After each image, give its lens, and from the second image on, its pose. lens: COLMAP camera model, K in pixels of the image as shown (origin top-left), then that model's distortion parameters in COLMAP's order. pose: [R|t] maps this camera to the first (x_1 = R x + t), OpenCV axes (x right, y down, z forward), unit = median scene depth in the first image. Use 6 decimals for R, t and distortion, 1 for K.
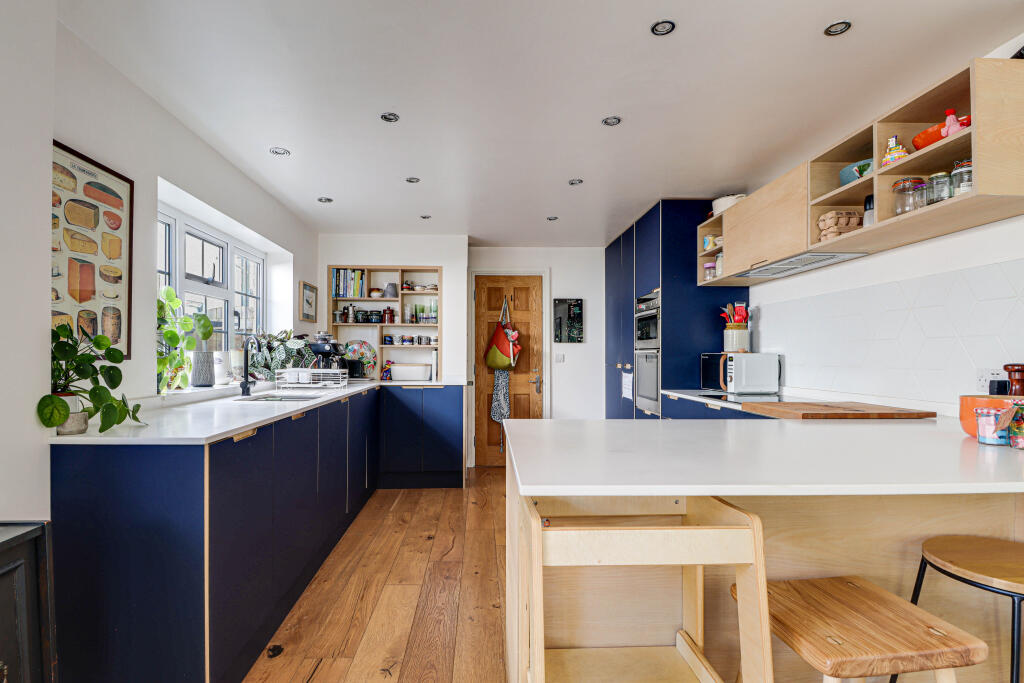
lens RADIAL K [[579.1, 0, 512.0], [0, 579.1, 341.5], [0, 0, 1]] dist [0.000400, -0.000010]
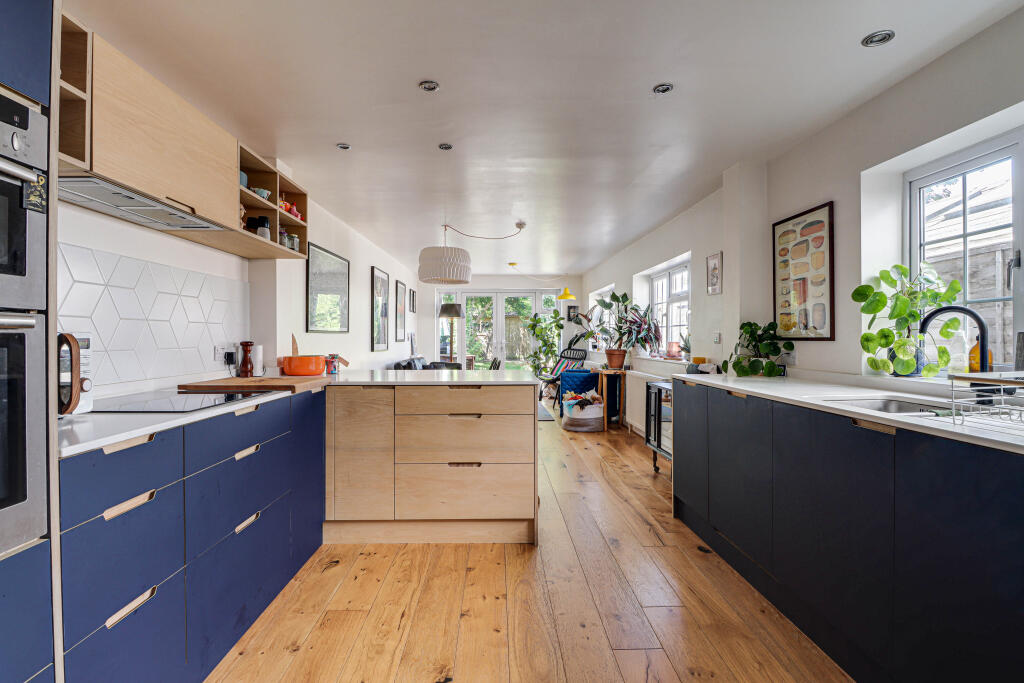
lens RADIAL K [[579.1, 0, 512.0], [0, 579.1, 341.5], [0, 0, 1]] dist [0.000400, -0.000010]
pose [[-0.999595, 0.000893, 0.028449, 0.012741], [0.000347, 0.999816, -0.019188, 0.059549], [-0.028461, -0.019170, -0.999411, 2.392568]]
